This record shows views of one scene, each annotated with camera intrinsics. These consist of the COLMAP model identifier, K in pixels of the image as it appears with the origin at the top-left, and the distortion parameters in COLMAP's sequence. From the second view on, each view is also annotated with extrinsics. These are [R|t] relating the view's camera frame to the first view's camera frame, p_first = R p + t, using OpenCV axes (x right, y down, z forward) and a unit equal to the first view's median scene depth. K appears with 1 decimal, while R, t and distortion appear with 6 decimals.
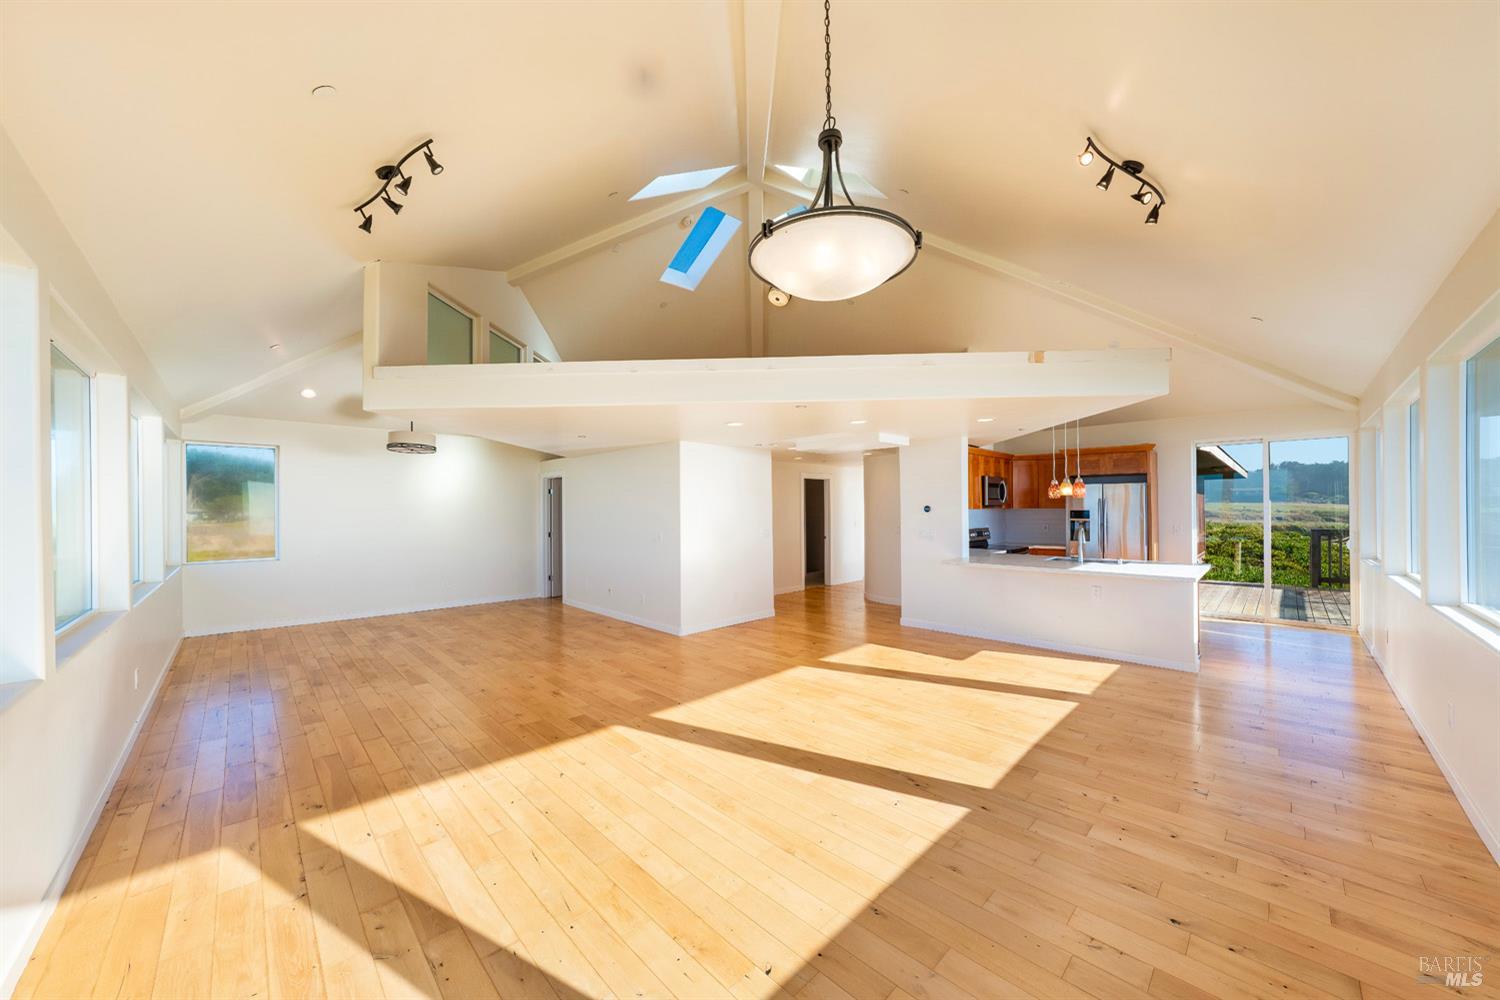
lens RADIAL K [[527.9, 0, 746.8], [0, 527.9, 508.3], [0, 0, 1]] dist [-0.022195, 0.000111]
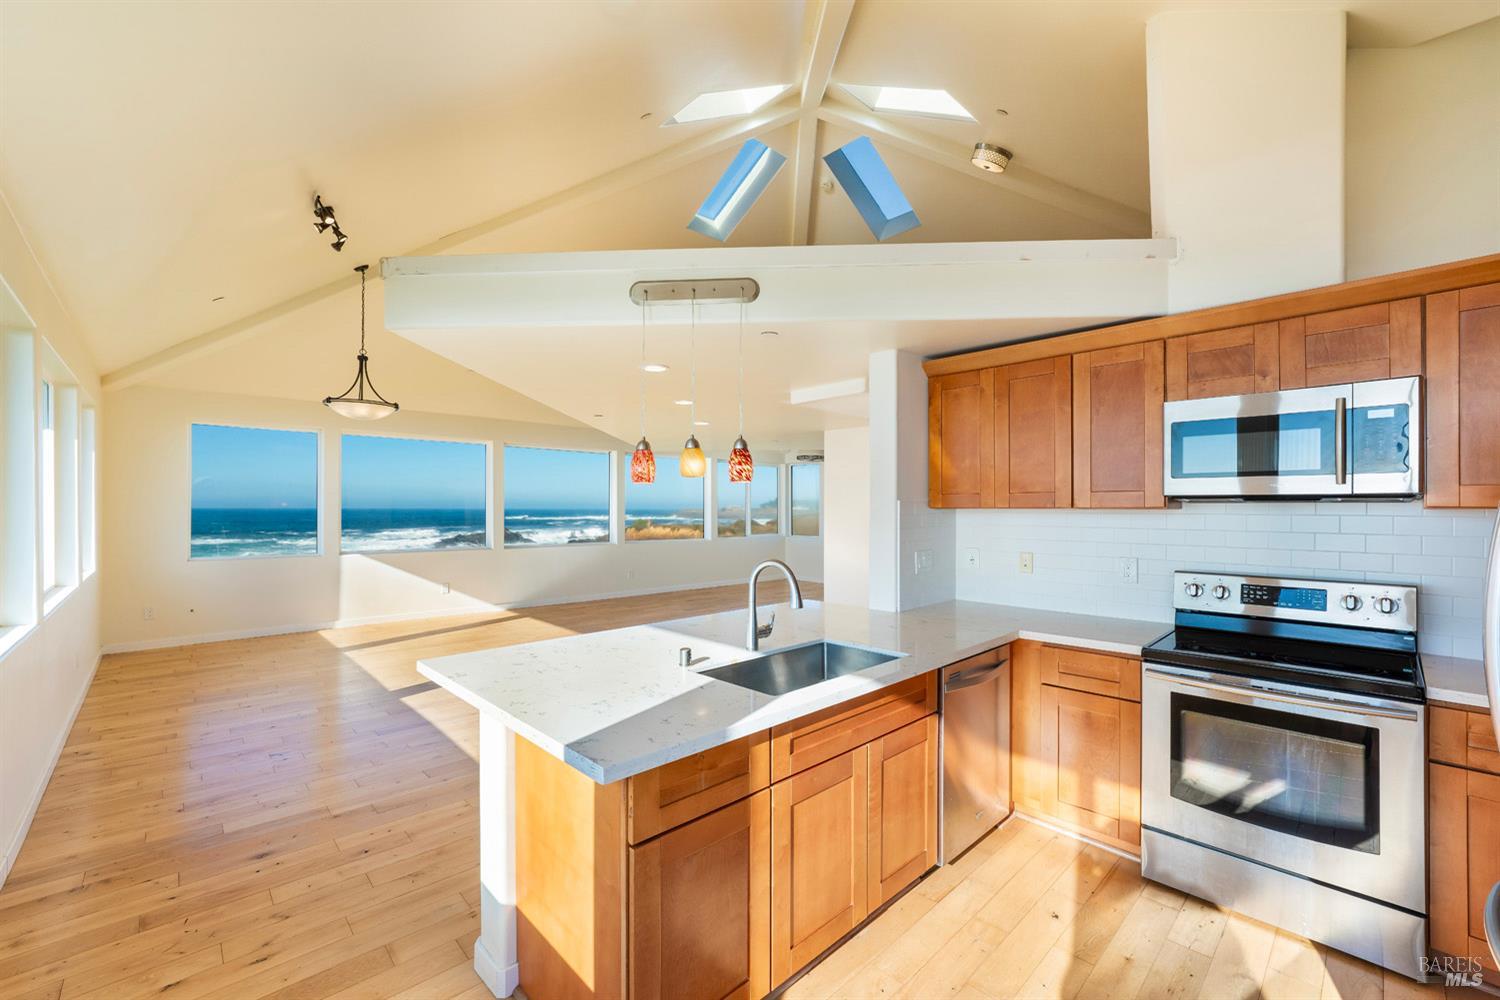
lens RADIAL K [[617.2, 0, 755.1], [0, 617.2, 504.1], [0, 0, 1]] dist [0.001507, 0.000394]
pose [[-0.002096, 0.002066, -0.999996, 1.432696], [0.000841, 0.999998, 0.002064, -0.004296], [0.999997, -0.000837, -0.002097, 1.310763]]
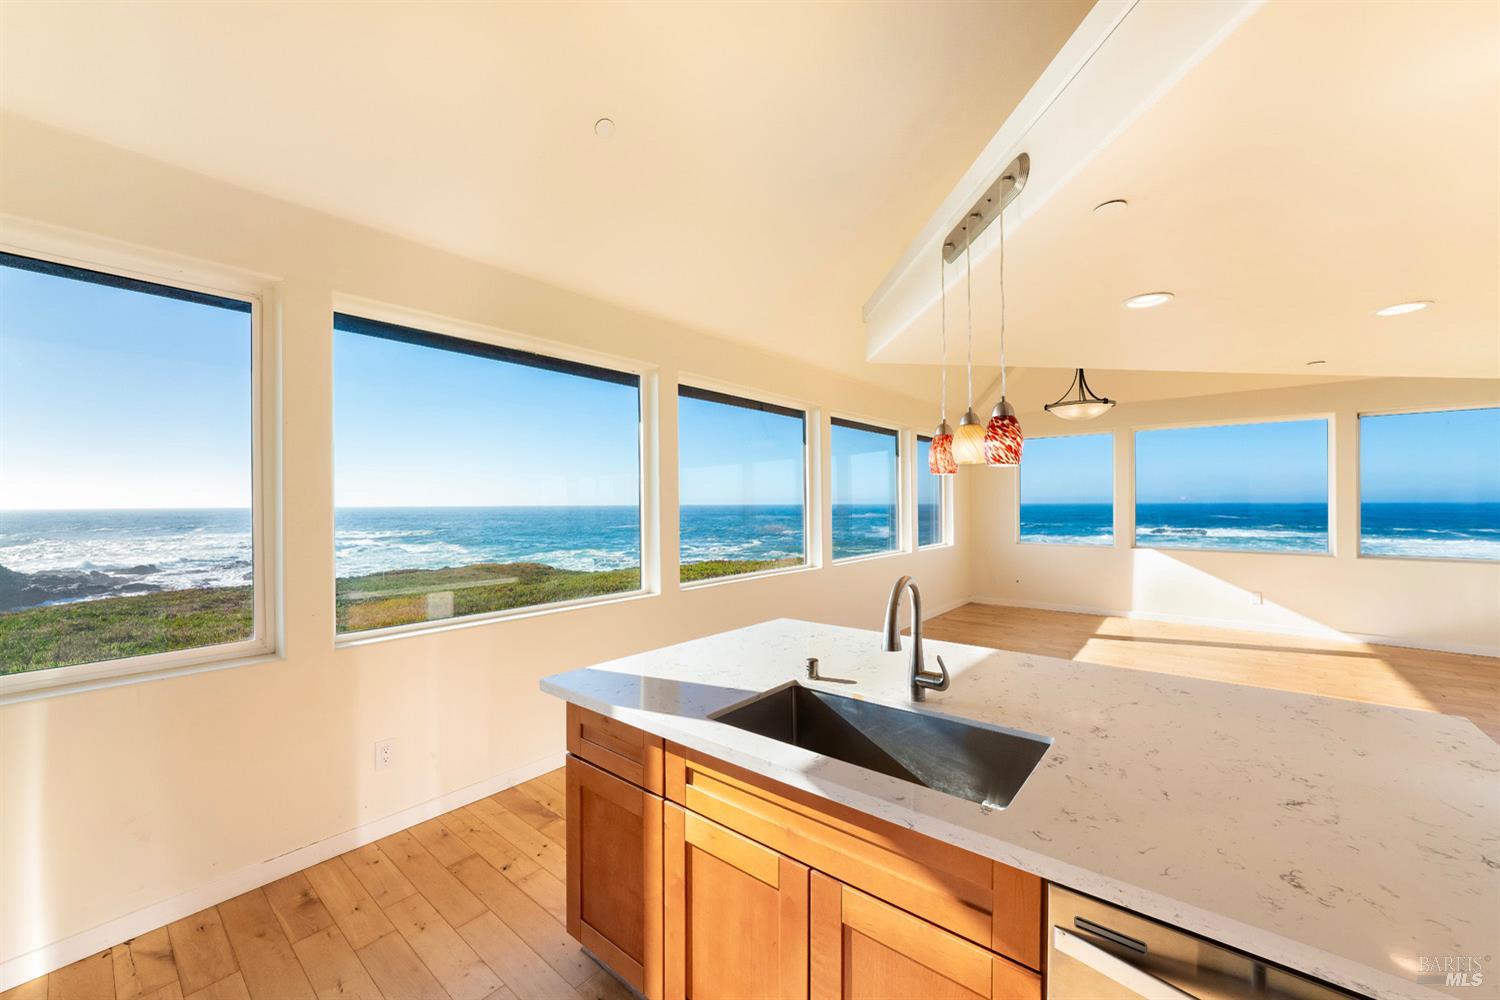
lens RADIAL K [[583.7, 0, 749.8], [0, 583.7, 505.7], [0, 0, 1]] dist [-0.001957, 0.000168]
pose [[-0.993138, 0.010243, -0.116501, 0.990813], [0.009898, 0.999945, 0.003540, -0.000106], [0.116531, 0.002362, -0.993184, 1.705292]]
